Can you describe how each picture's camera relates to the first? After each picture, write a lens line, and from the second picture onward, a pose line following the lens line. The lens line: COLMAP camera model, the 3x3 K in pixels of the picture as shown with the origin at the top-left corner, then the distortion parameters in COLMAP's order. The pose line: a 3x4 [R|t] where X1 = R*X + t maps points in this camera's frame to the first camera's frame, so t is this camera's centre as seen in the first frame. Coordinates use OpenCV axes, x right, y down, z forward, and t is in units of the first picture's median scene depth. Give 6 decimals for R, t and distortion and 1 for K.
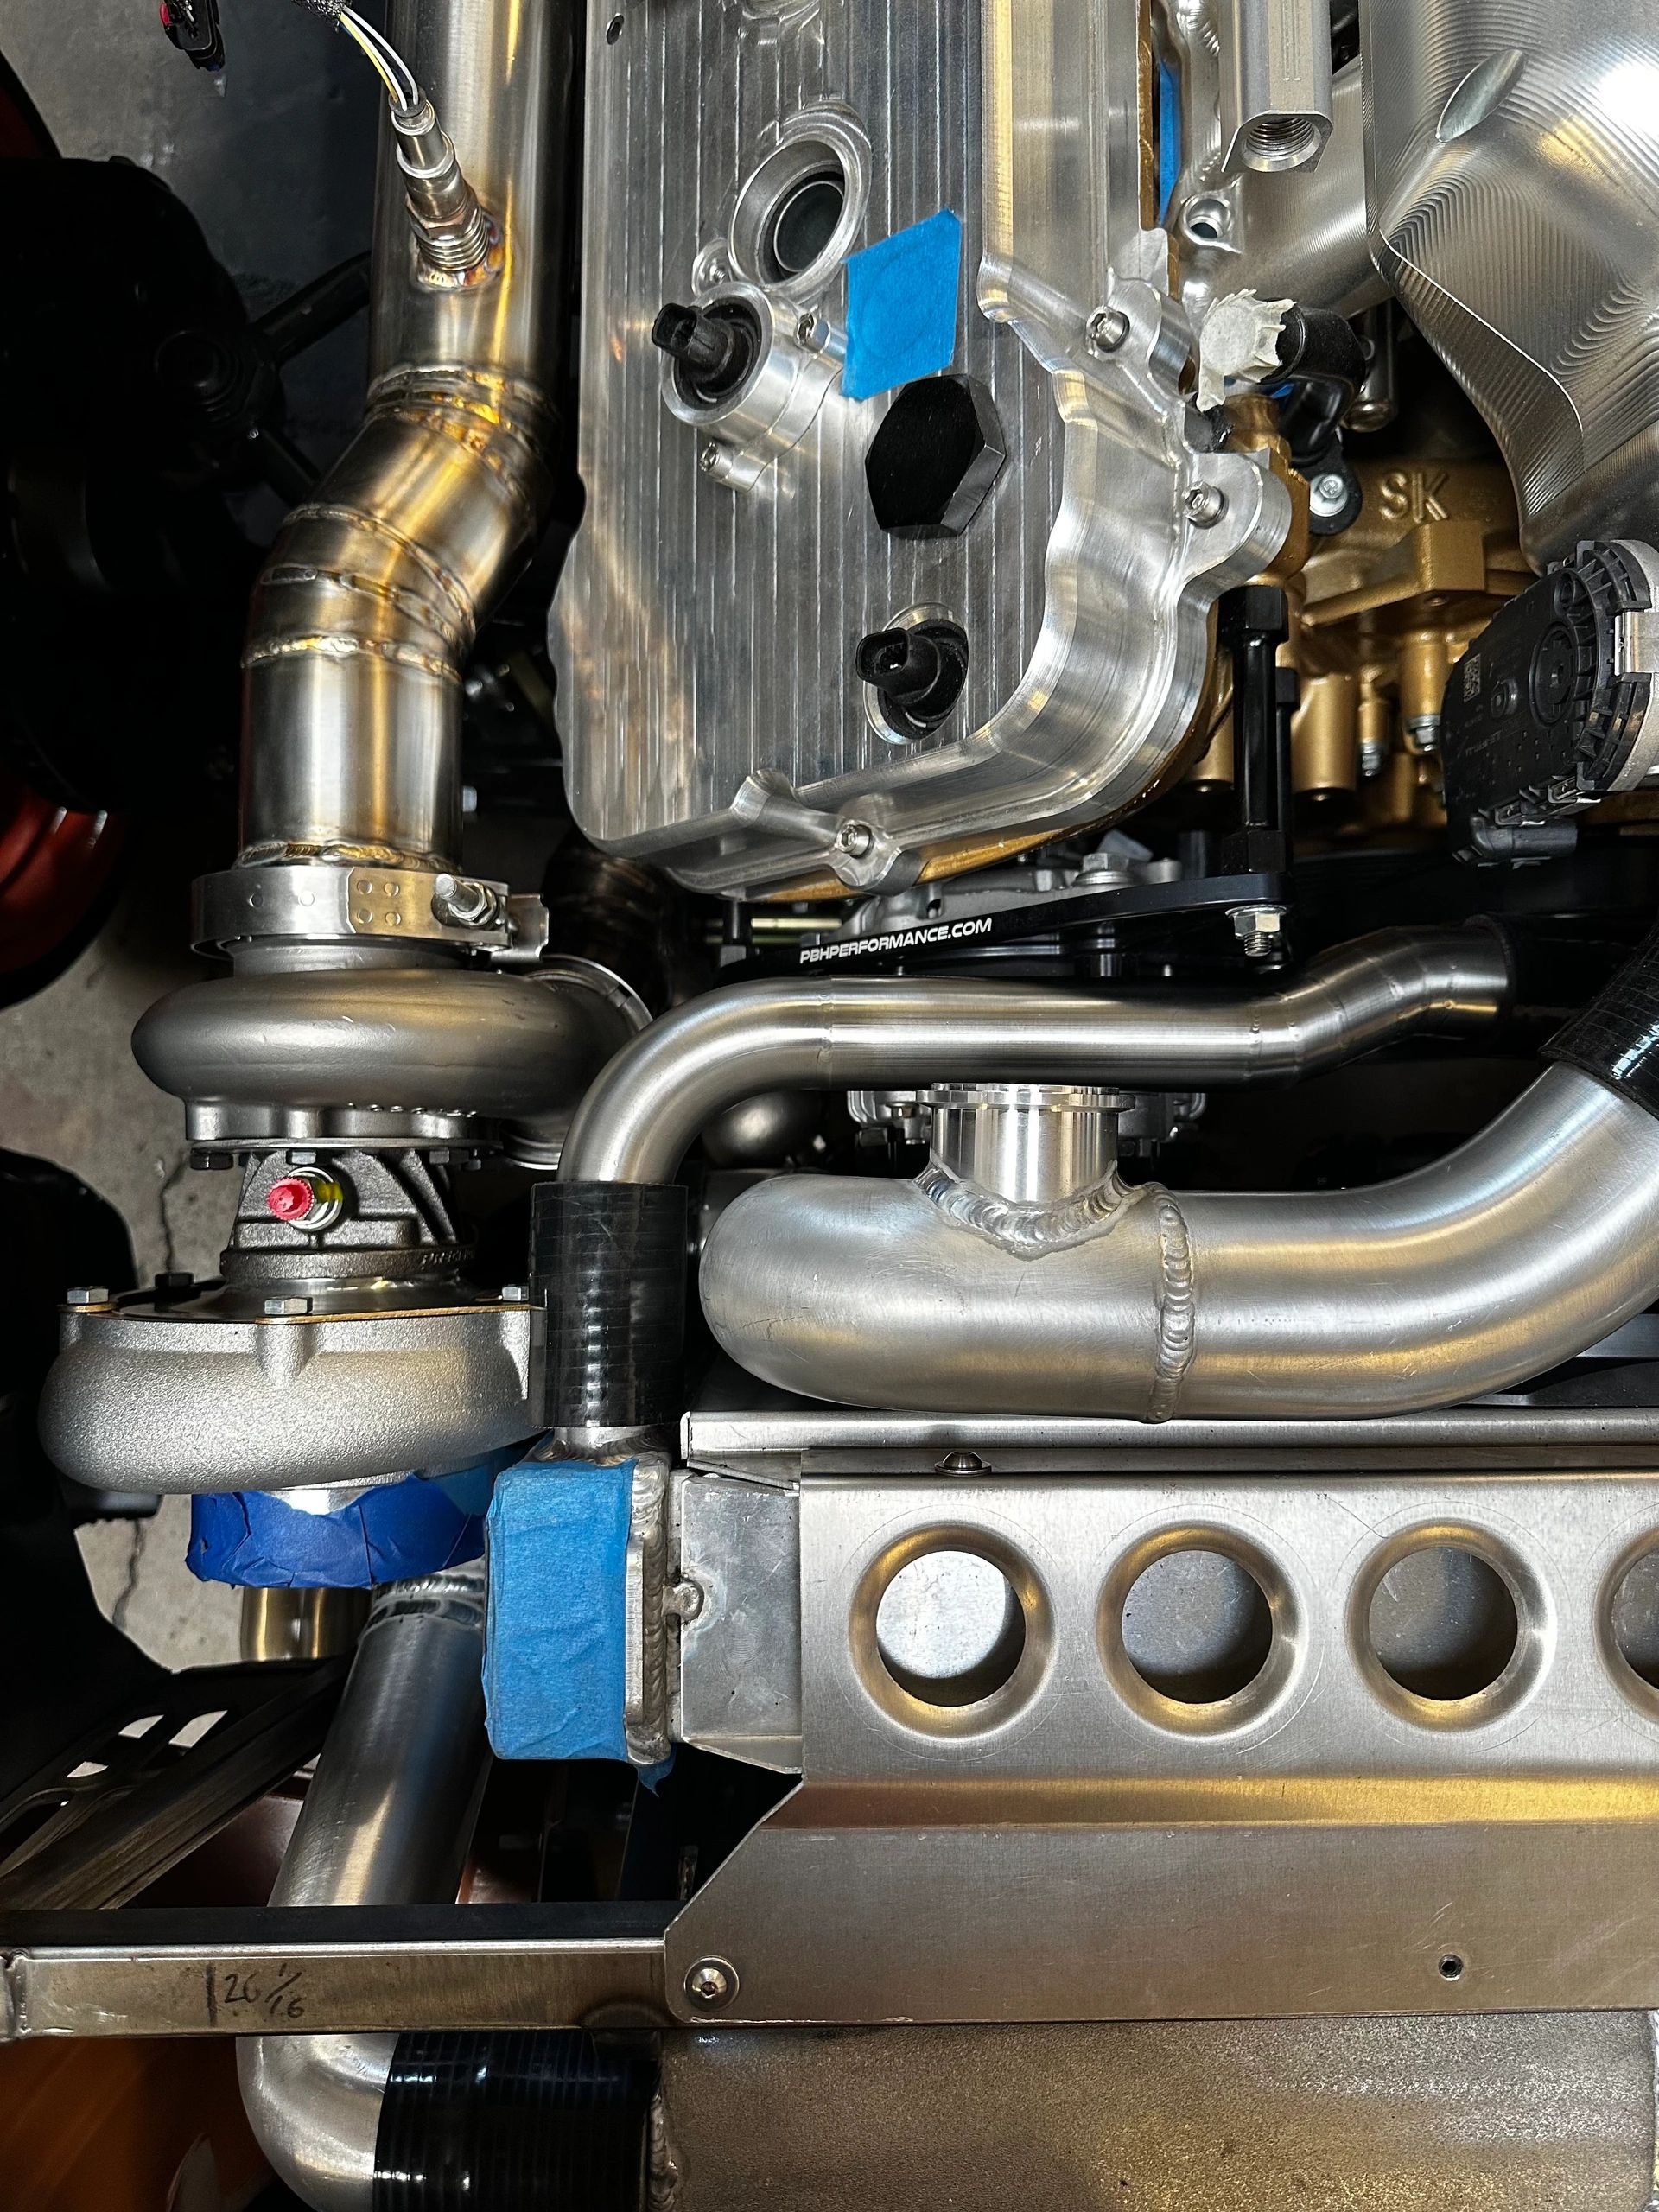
lens RADIAL K [[1614.5, 0, 829.5], [0, 1614.5, 1106.0], [0, 0, 1]] dist [0.004988, -0.039774]
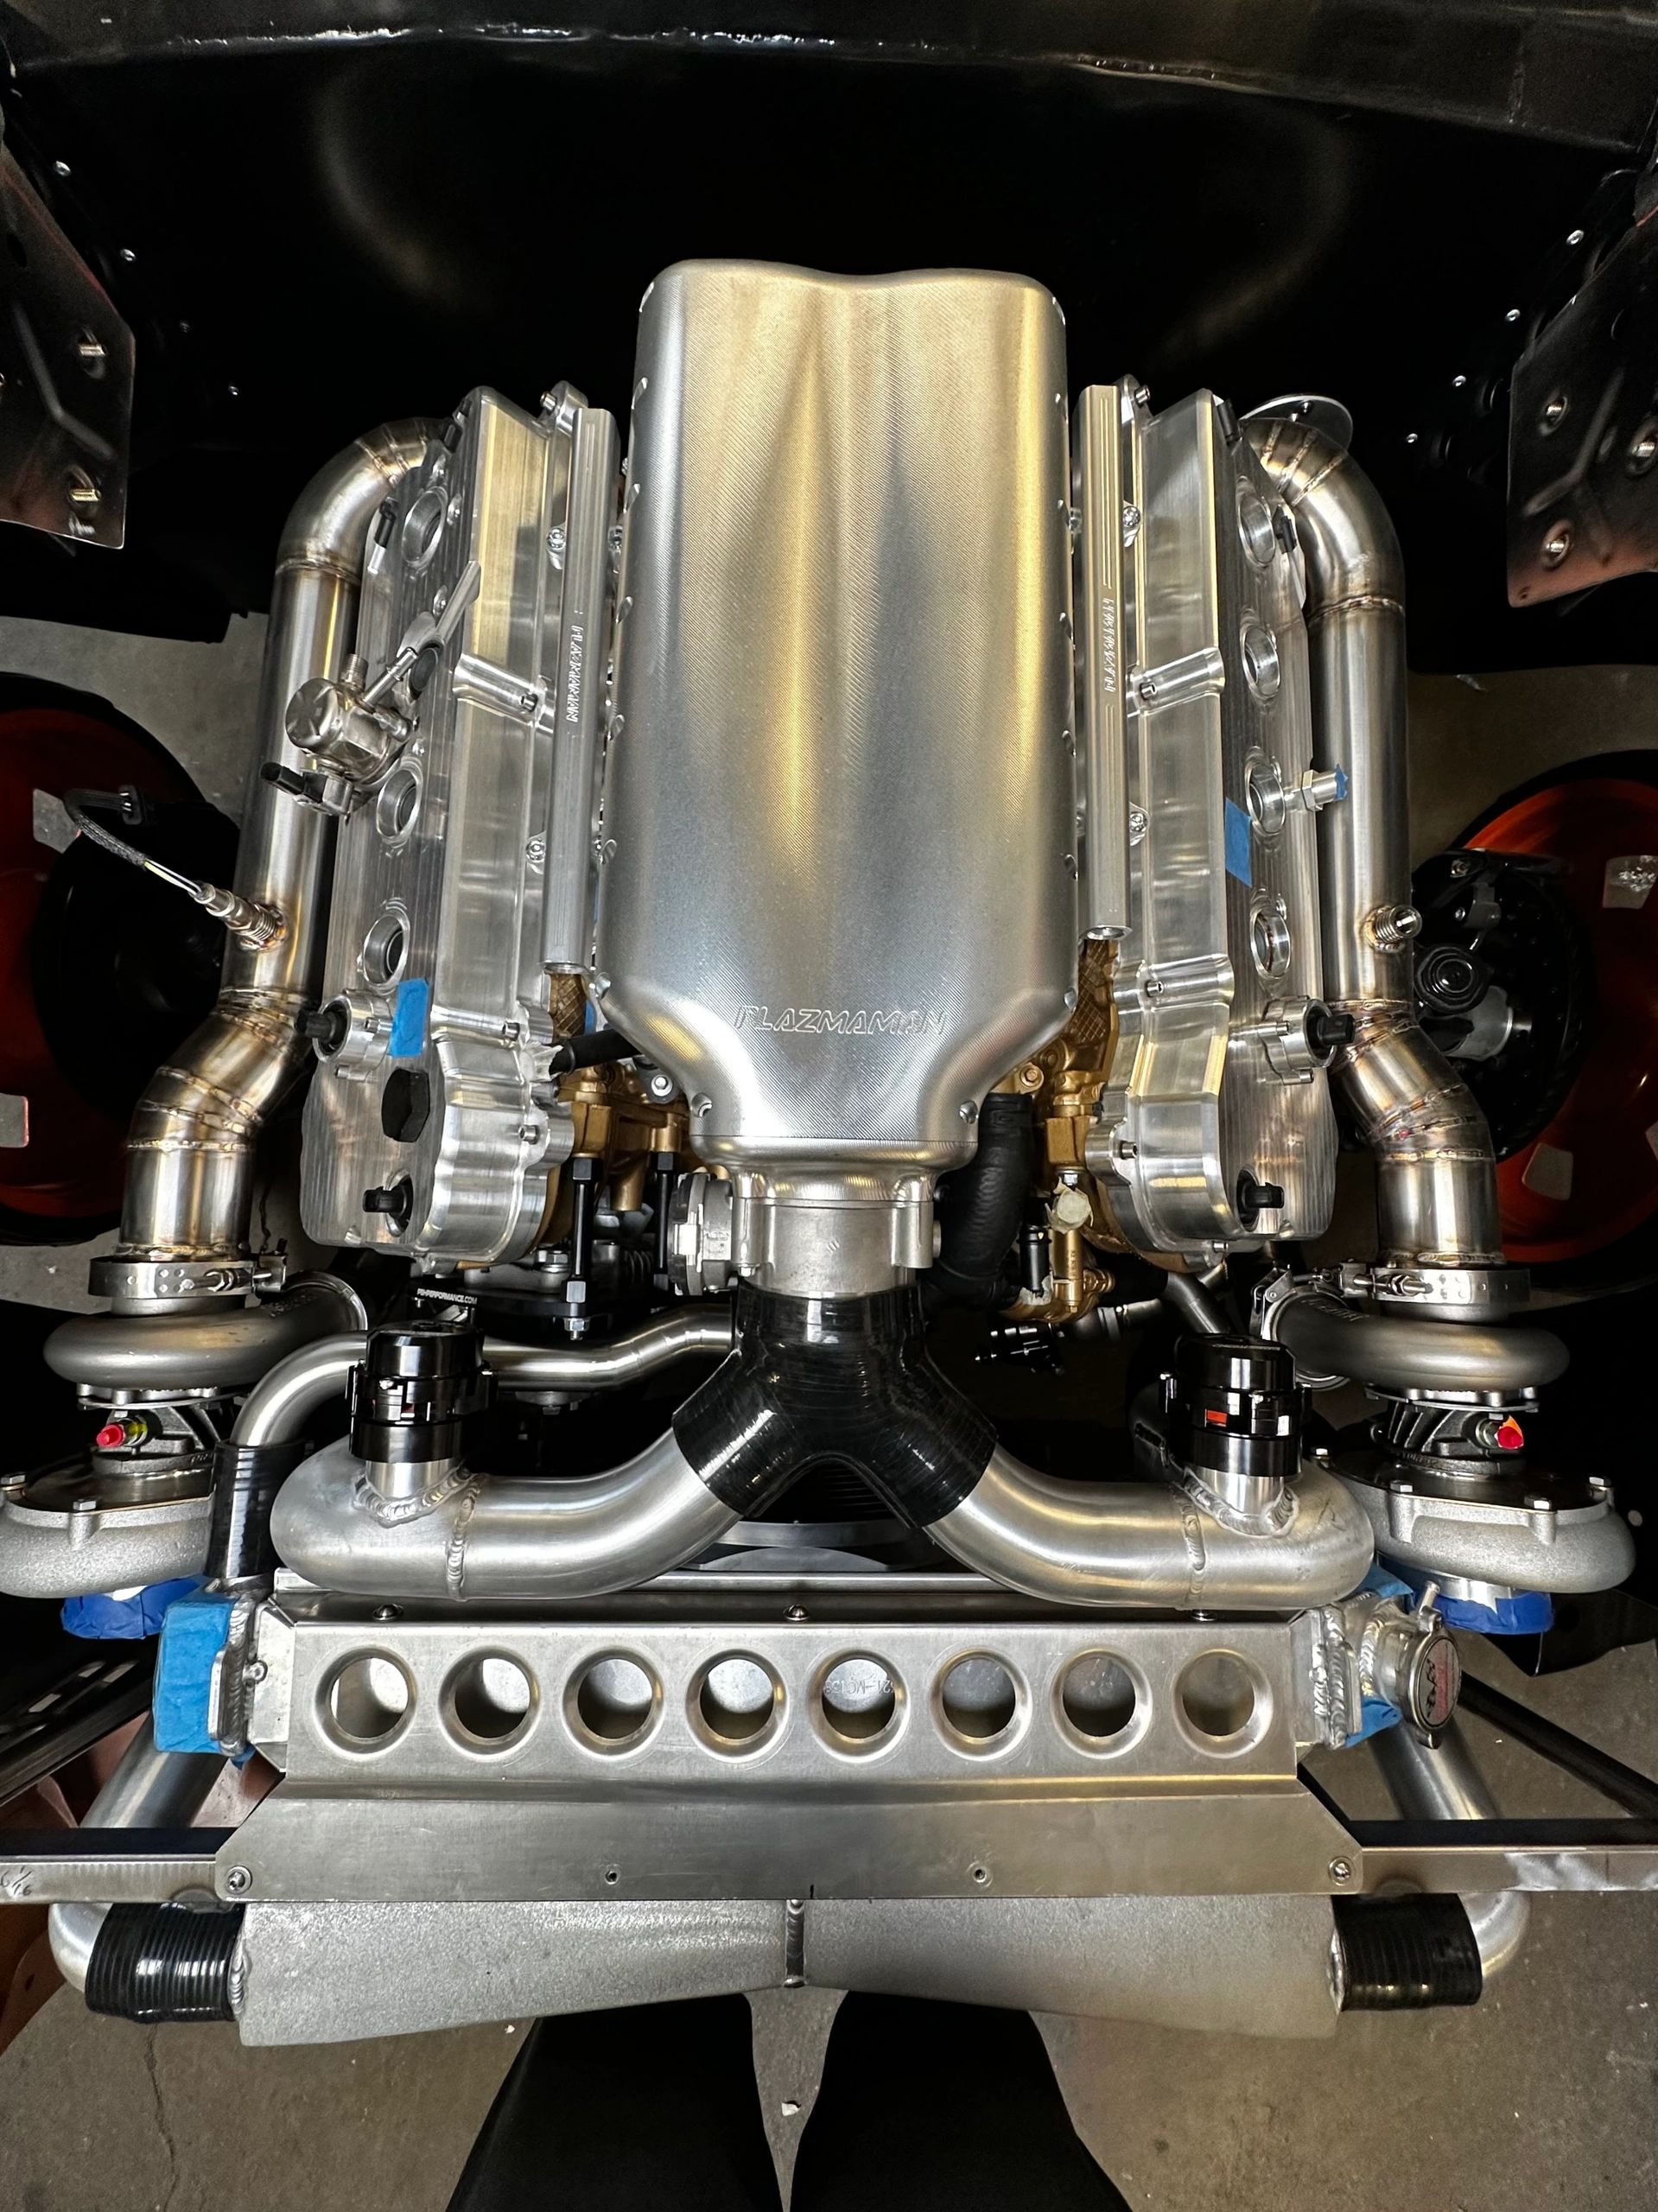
lens RADIAL K [[937.0, 0, 816.7], [0, 937.0, 1097.8], [0, 0, 1]] dist [-0.003777, -0.000679]
pose [[0.999650, 0.021607, 0.015297, 0.511918], [-0.020796, 0.998465, -0.051333, -0.321424], [-0.016383, 0.050997, 0.998564, -0.183632]]
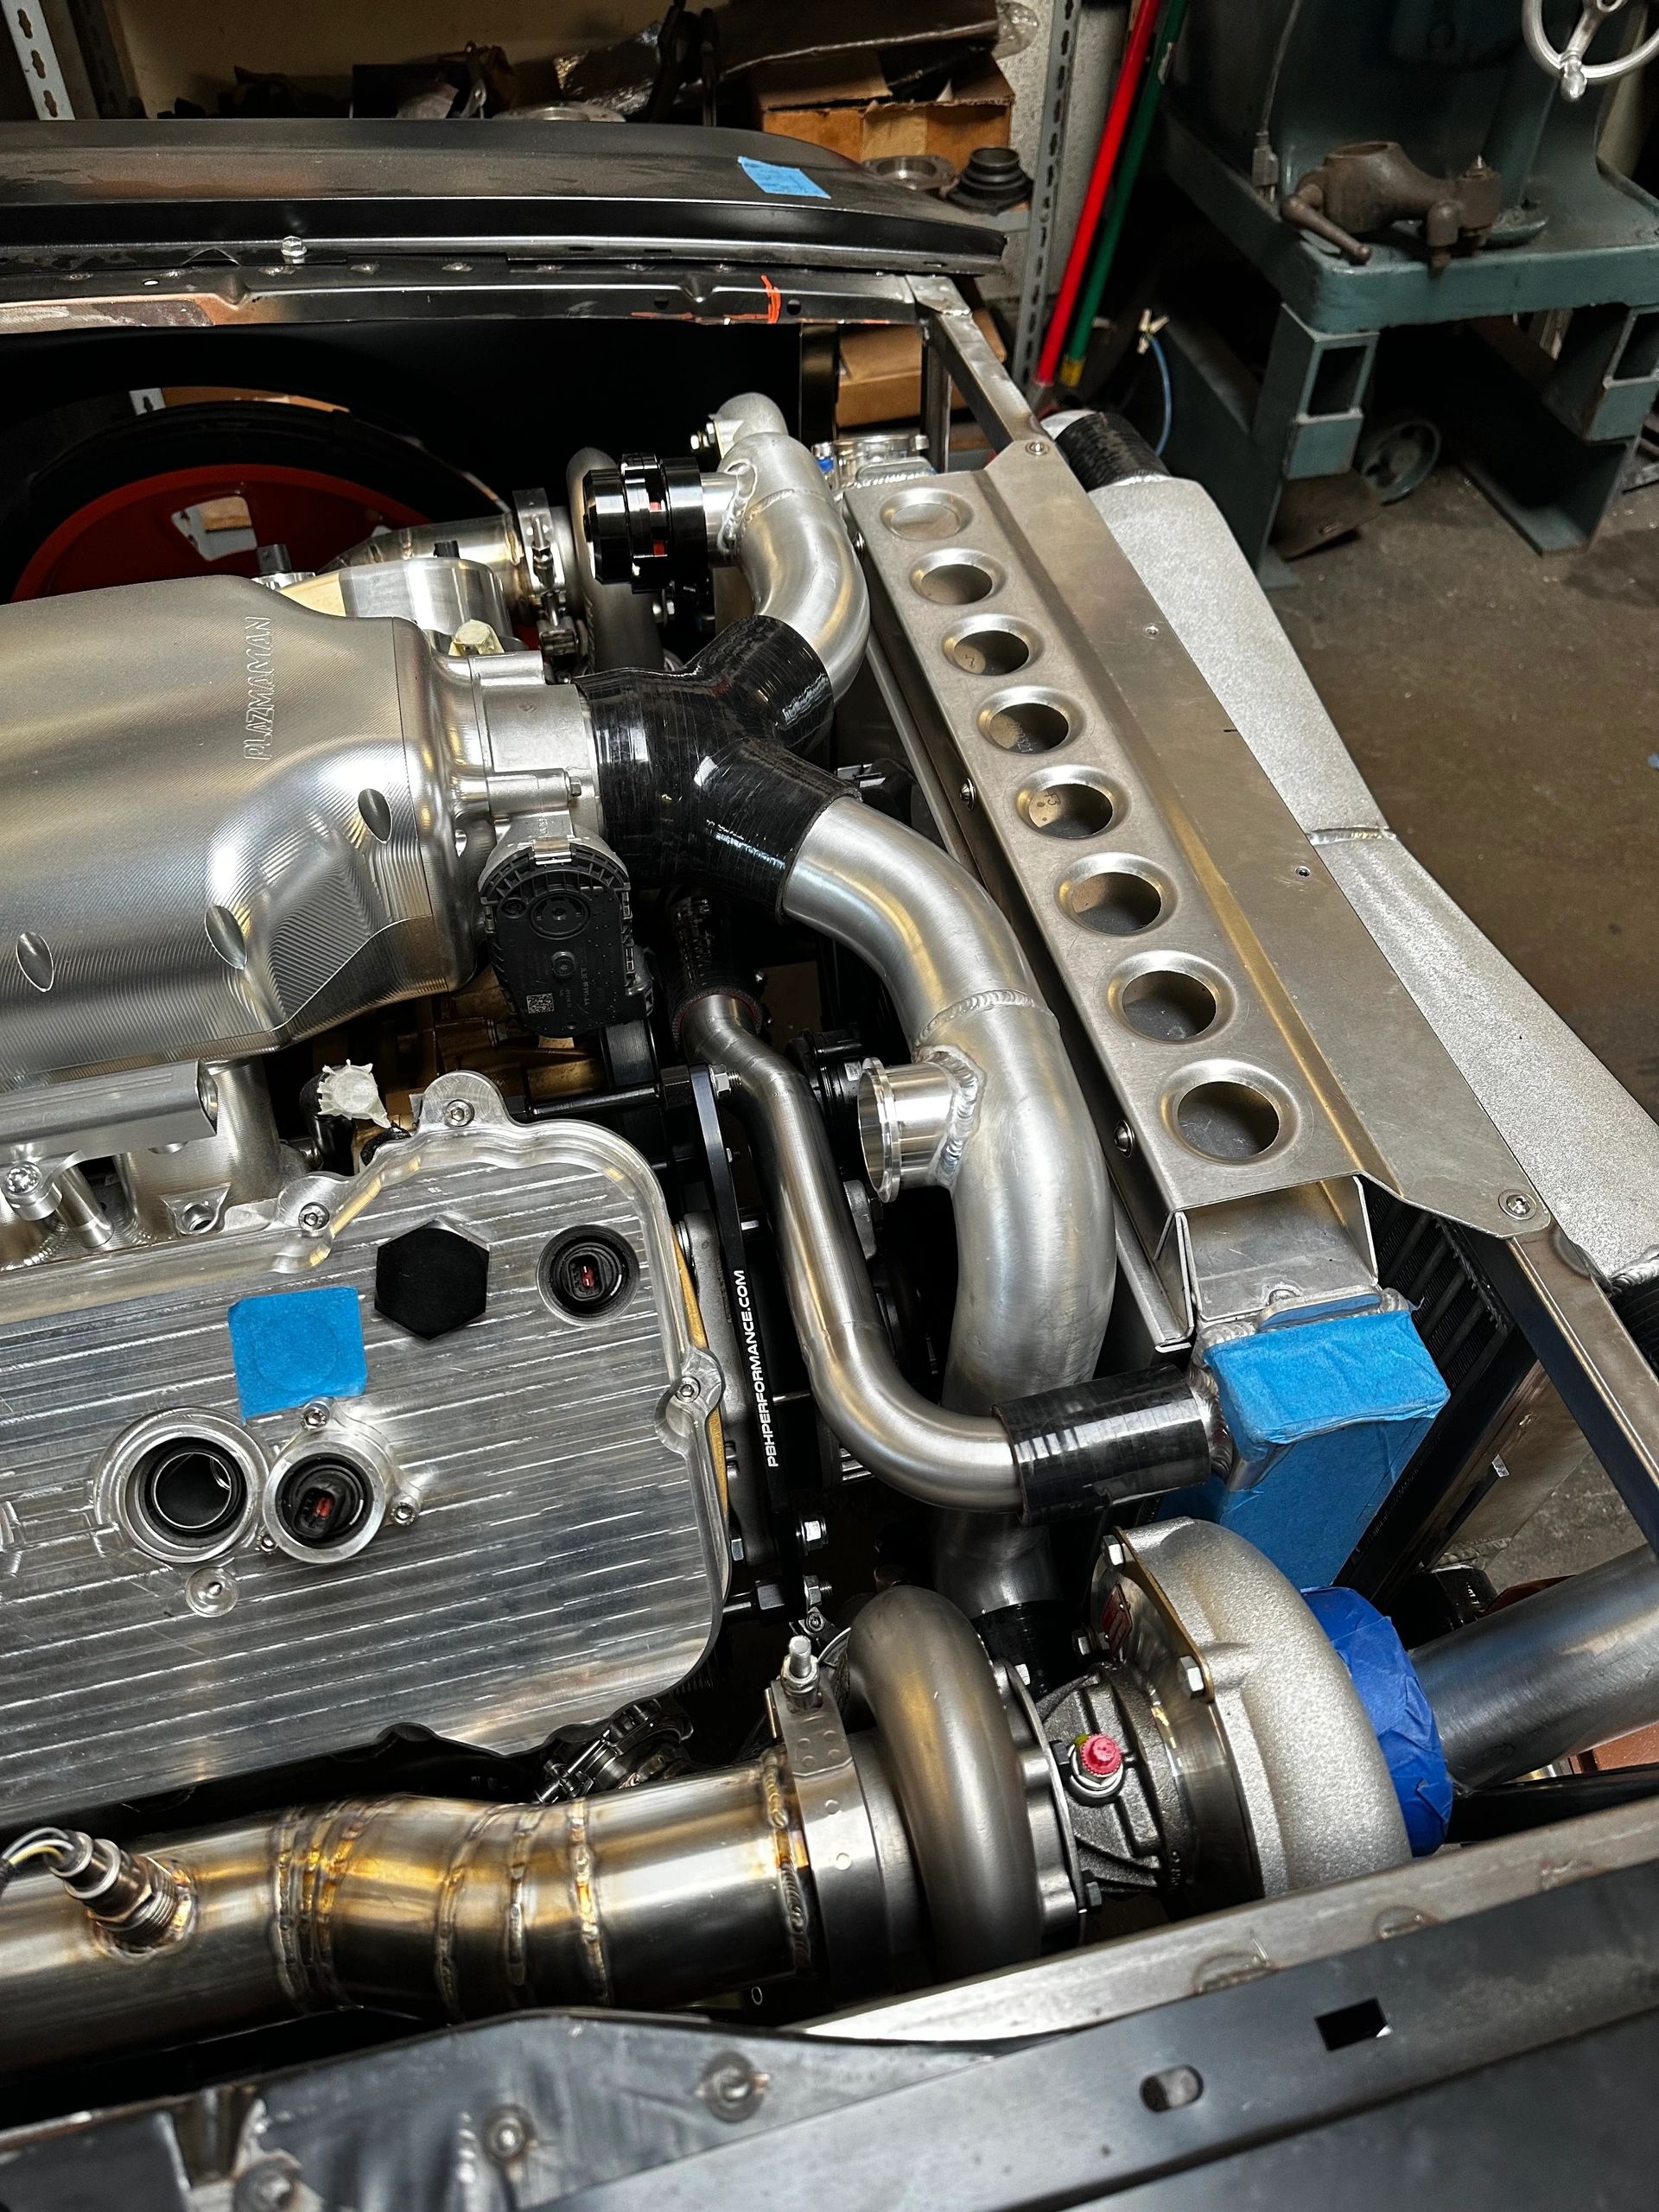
lens RADIAL K [[1614.5, 0, 829.5], [0, 1614.5, 1106.0], [0, 0, 1]] dist [0.004988, -0.039774]
pose [[-0.222493, -0.748450, 0.624756, -0.662843], [0.973298, -0.133407, 0.186799, -0.276612], [-0.056463, 0.649635, 0.758147, -0.121856]]
